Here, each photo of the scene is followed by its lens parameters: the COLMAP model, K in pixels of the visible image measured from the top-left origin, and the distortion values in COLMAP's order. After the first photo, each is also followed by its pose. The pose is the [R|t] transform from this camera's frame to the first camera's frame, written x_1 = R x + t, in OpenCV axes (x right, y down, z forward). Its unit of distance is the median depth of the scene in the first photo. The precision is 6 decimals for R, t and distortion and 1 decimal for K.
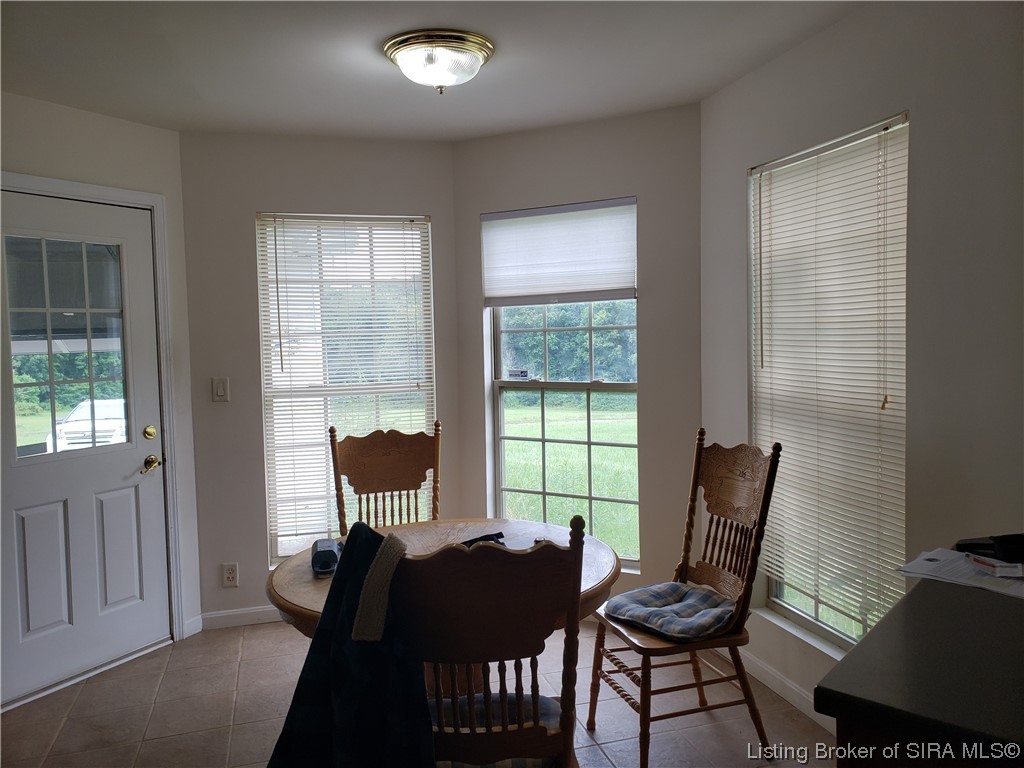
lens RADIAL K [[792.7, 0, 512.6], [0, 792.7, 385.6], [0, 0, 1]] dist [0.046309, -0.027456]
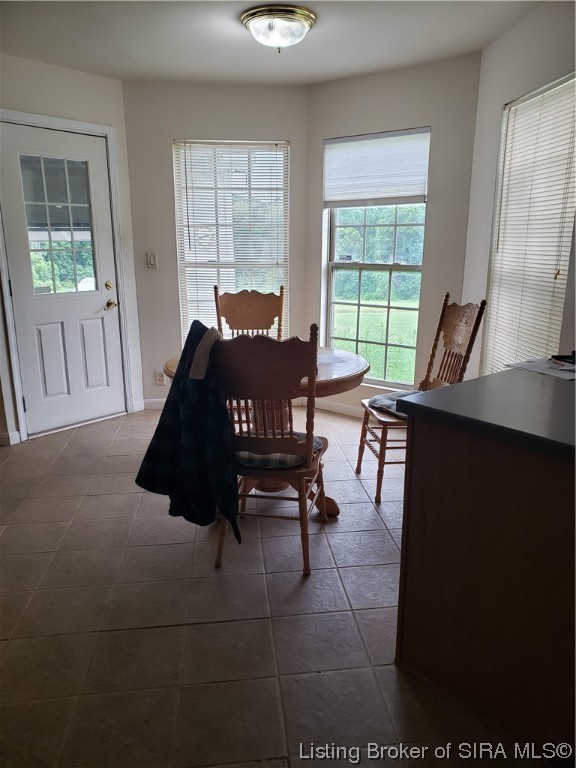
lens RADIAL K [[594.5, 0, 290.0], [0, 594.5, 403.4], [0, 0, 1]] dist [0.046309, -0.027456]
pose [[0.984561, 0.070168, -0.160360, 0.124311], [-0.036461, 0.978252, 0.204191, 0.033974], [0.171200, -0.195192, 0.965707, -0.163349]]
